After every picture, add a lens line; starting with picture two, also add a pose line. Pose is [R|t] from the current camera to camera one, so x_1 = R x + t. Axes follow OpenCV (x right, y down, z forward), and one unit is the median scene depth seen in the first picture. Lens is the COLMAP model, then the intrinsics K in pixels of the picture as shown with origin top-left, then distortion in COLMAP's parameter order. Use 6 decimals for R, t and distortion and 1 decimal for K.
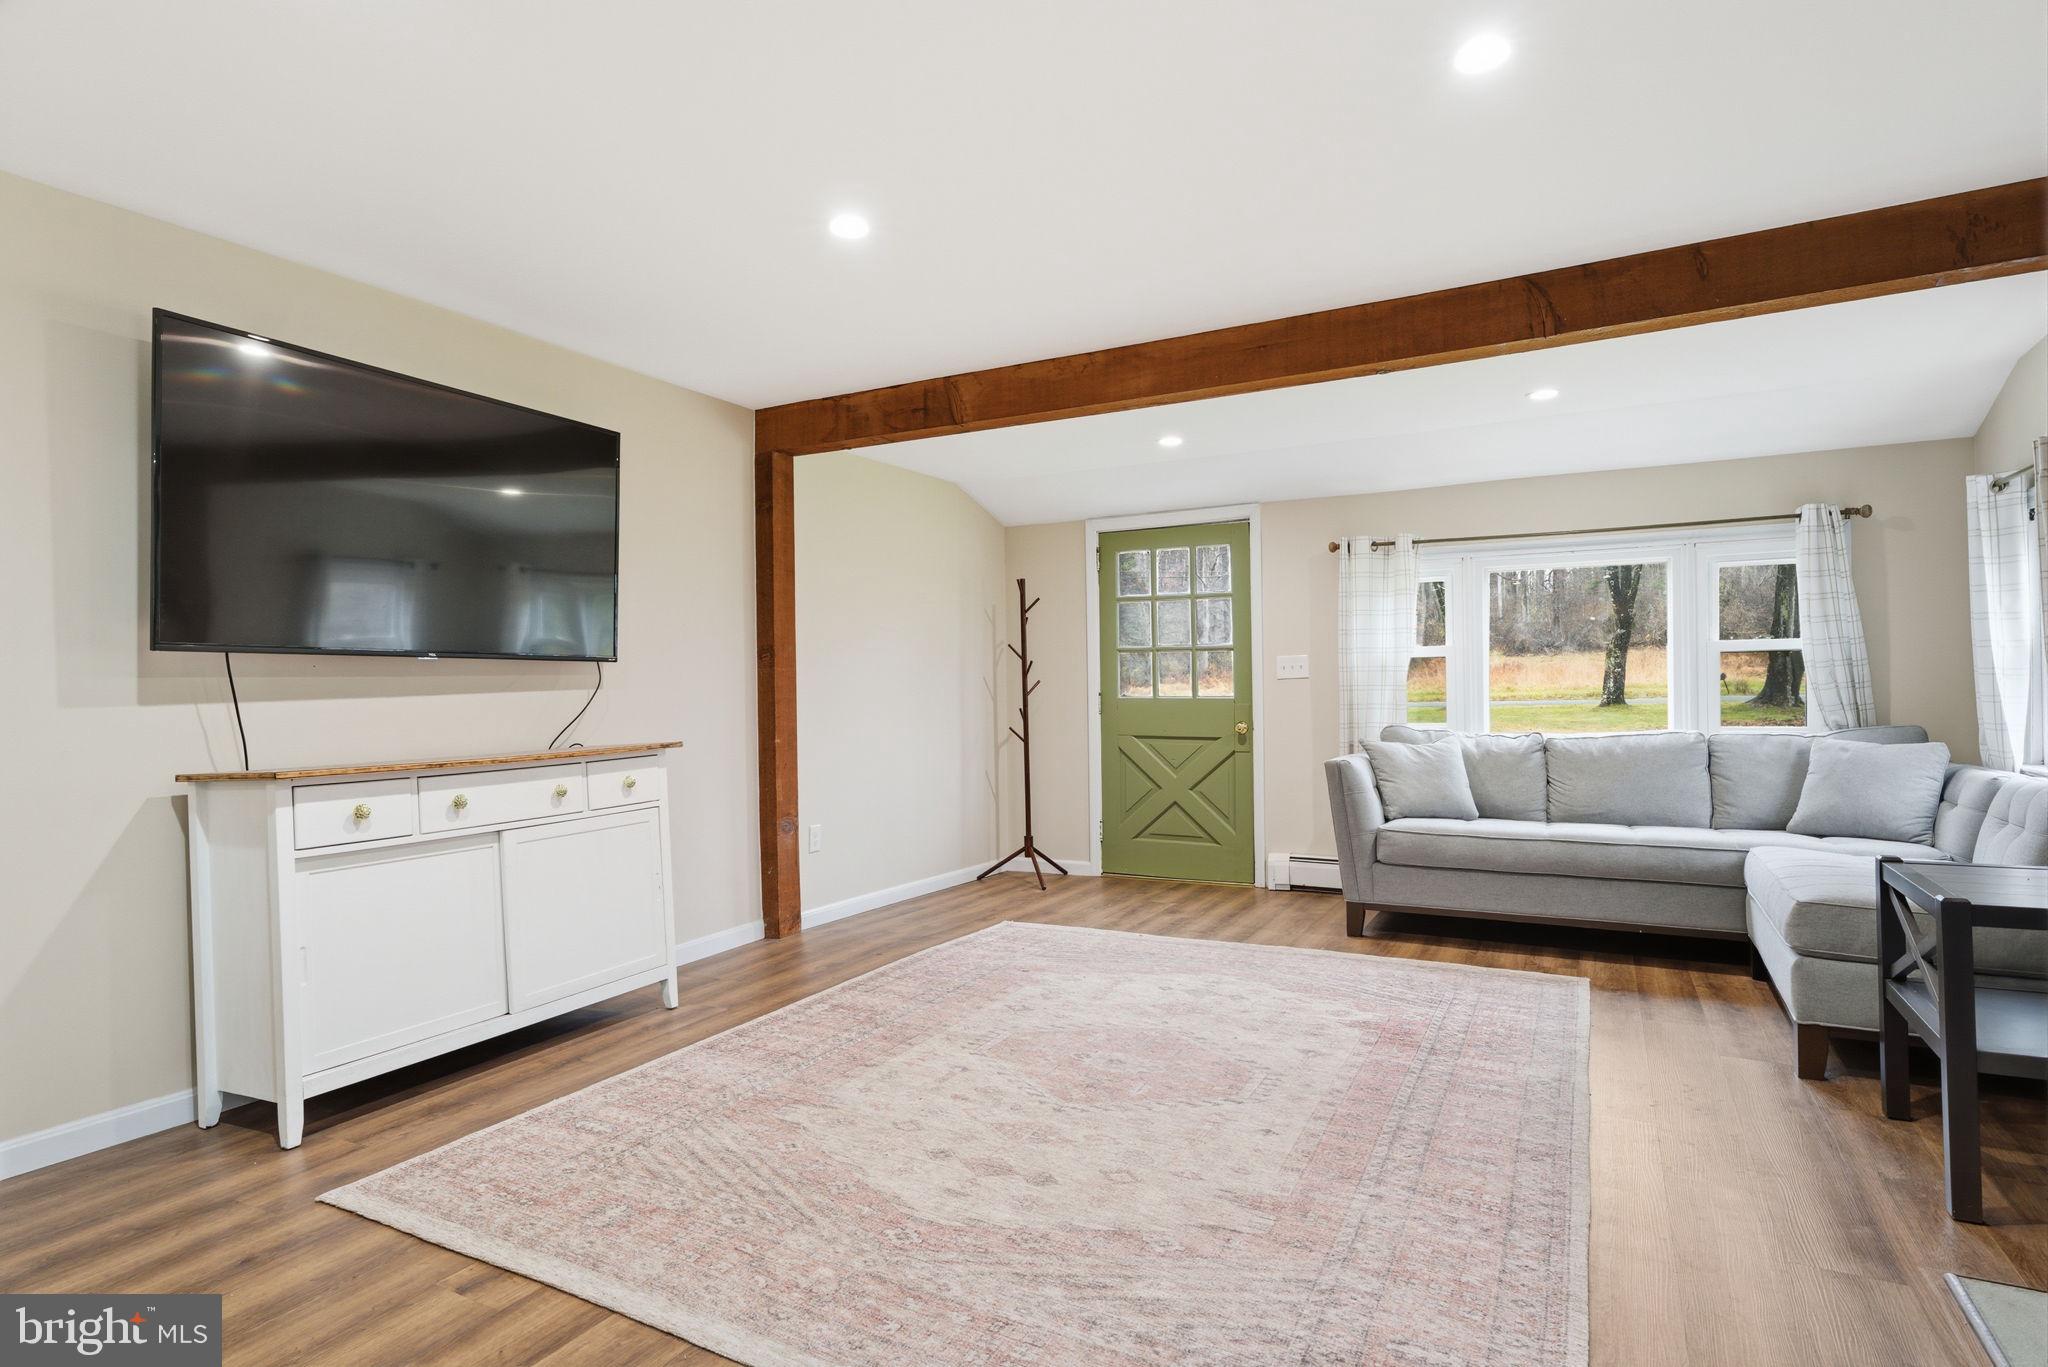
lens RADIAL K [[1078.0, 0, 1015.7], [0, 1078.0, 683.7], [0, 0, 1]] dist [-0.007490, 0.005098]
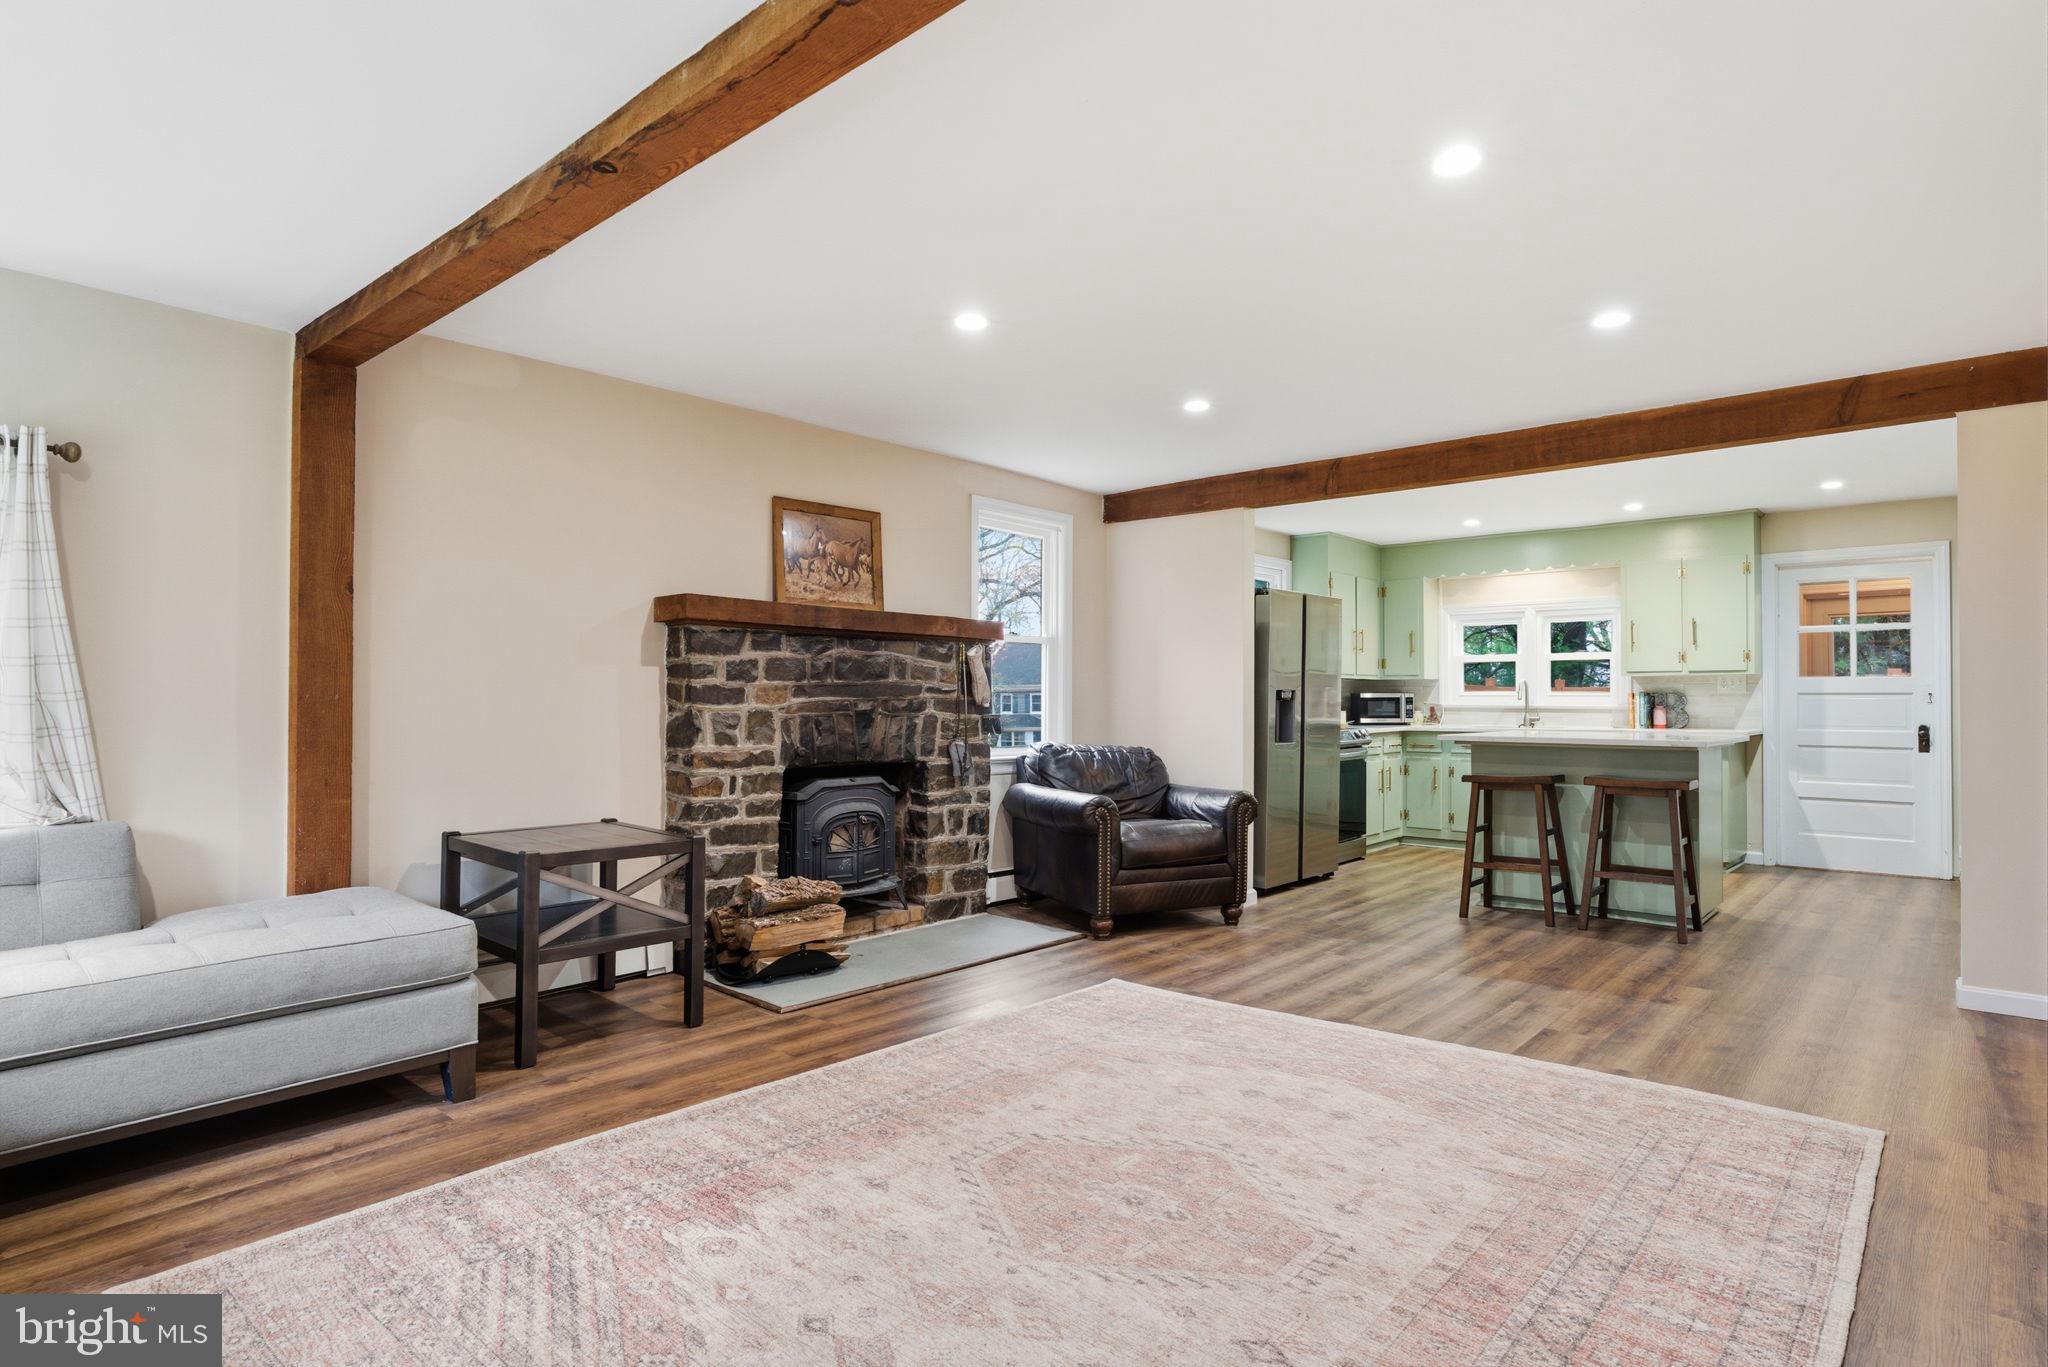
lens RADIAL K [[1078.0, 0, 1019.2], [0, 1078.0, 689.8], [0, 0, 1]] dist [-0.007490, 0.005098]
pose [[-0.972072, 0.014043, 0.234262, -0.007129], [0.009526, 0.999746, -0.020403, 0.005615], [-0.234489, -0.017602, -0.971959, 1.250381]]
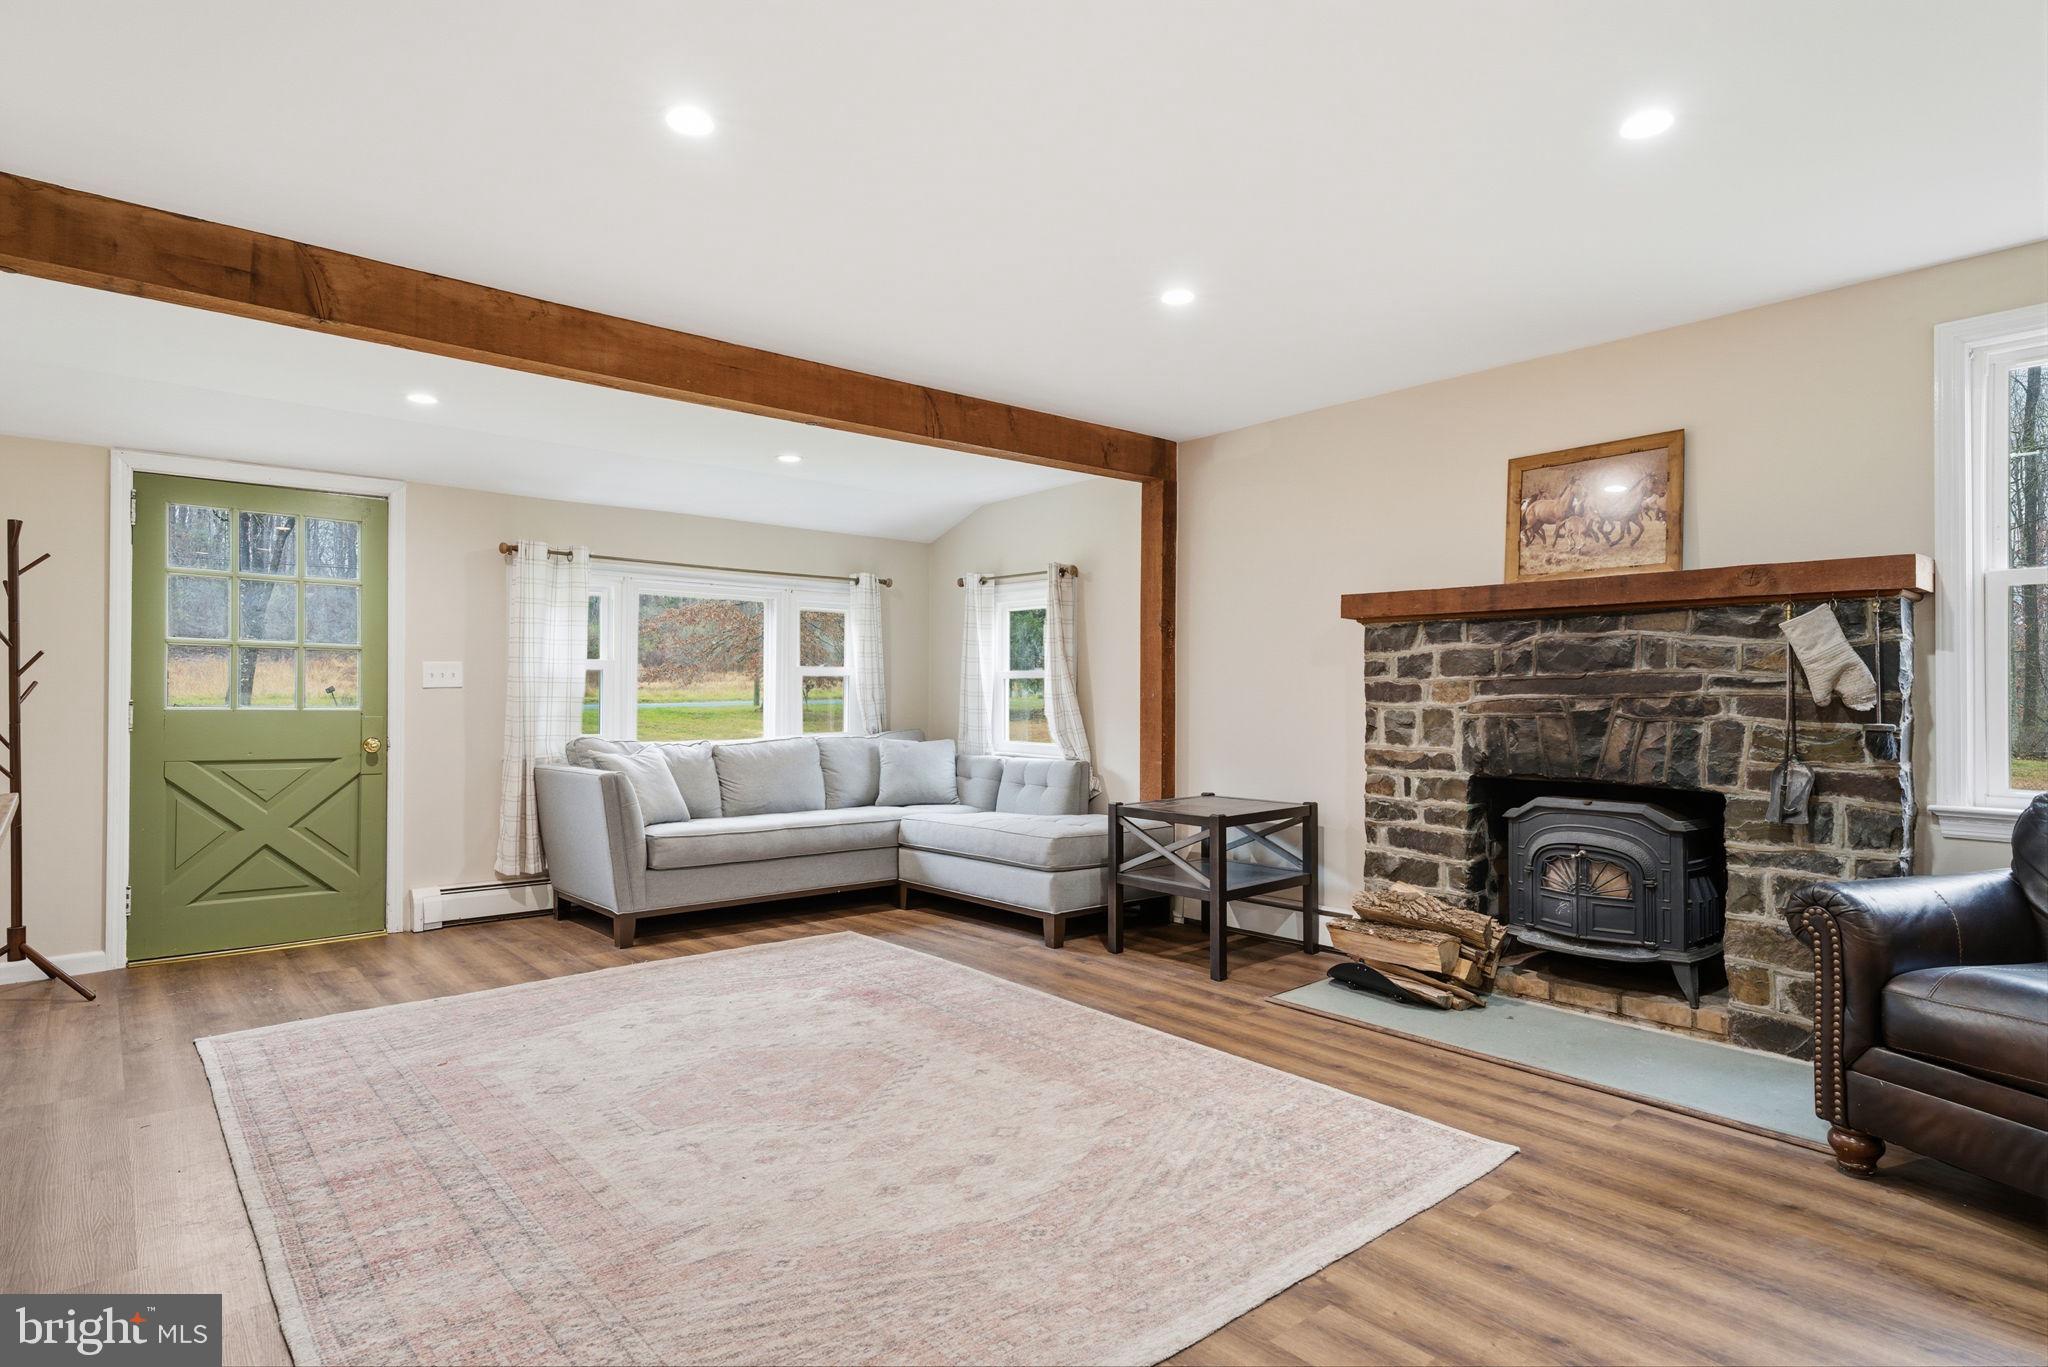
lens RADIAL K [[1078.0, 0, 1024.2], [0, 1078.0, 688.2], [0, 0, 1]] dist [-0.007490, 0.005098]
pose [[0.356835, 0.020413, 0.933944, -0.528369], [-0.014006, 0.999766, -0.016500, 0.004412], [-0.934062, -0.007193, 0.357038, 0.316343]]
